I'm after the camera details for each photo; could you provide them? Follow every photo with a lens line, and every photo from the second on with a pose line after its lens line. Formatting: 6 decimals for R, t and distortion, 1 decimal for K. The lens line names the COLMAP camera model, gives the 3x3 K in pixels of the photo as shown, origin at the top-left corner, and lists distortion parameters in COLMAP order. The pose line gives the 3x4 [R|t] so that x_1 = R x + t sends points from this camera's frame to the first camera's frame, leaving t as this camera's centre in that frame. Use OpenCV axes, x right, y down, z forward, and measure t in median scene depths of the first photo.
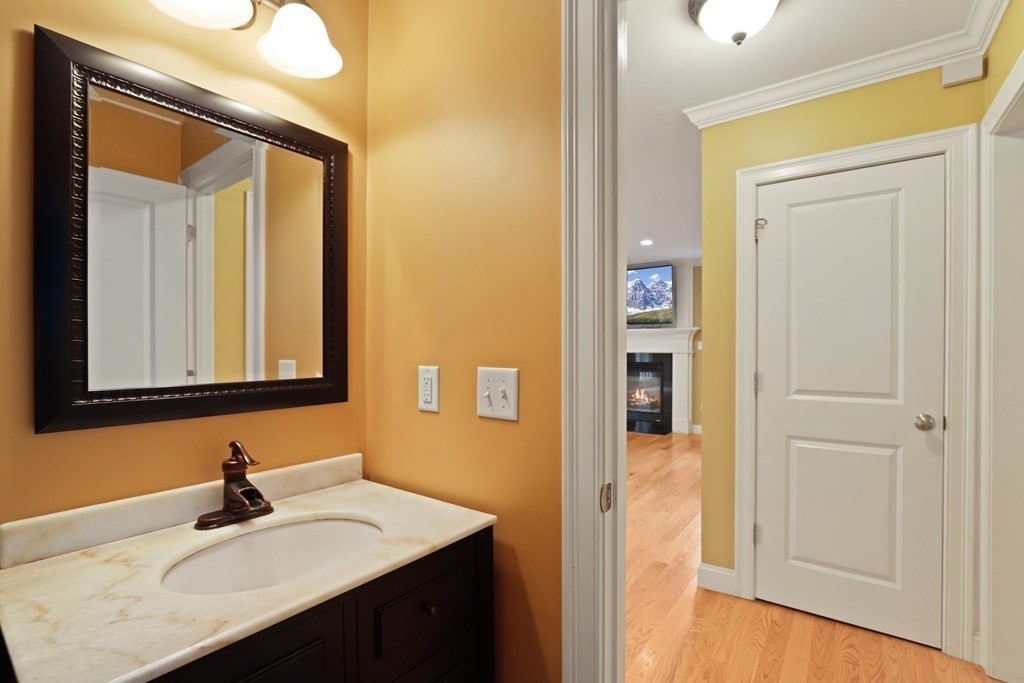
lens RADIAL K [[466.3, 0, 512.7], [0, 466.3, 346.4], [0, 0, 1]] dist [-0.029900, 0.004198]
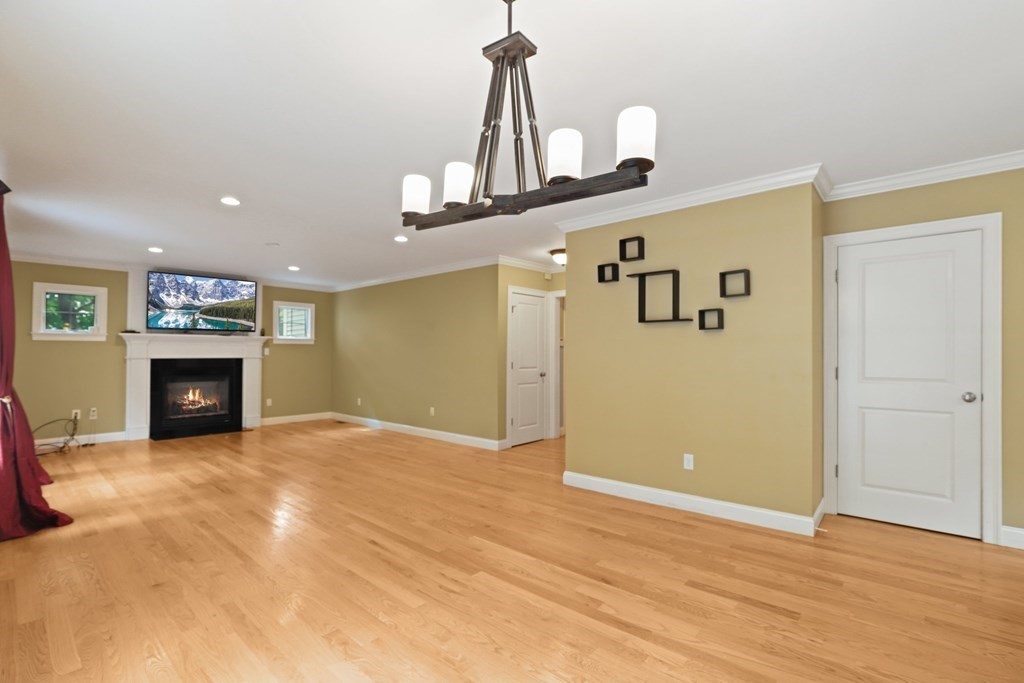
lens RADIAL K [[466.3, 0, 514.1], [0, 466.3, 342.5], [0, 0, 1]] dist [-0.029900, 0.004198]
pose [[0.080230, 0.024083, 0.996485, -0.741162], [-0.000207, 0.999708, -0.024144, 0.003293], [-0.996776, 0.001731, 0.080211, 0.259244]]
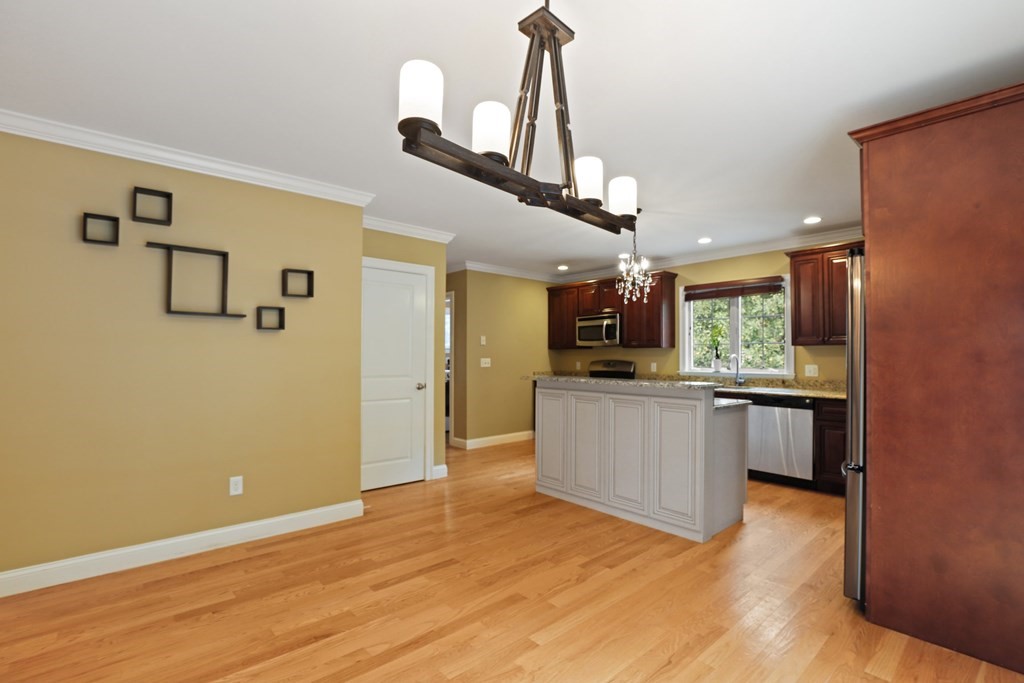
lens RADIAL K [[466.3, 0, 531.3], [0, 466.3, 349.4], [0, 0, 1]] dist [-0.029900, 0.004198]
pose [[-0.980426, 0.002162, 0.196876, -0.555222], [-0.001603, 0.999819, -0.018961, 0.004424], [-0.196882, -0.018905, -0.980245, 0.482949]]
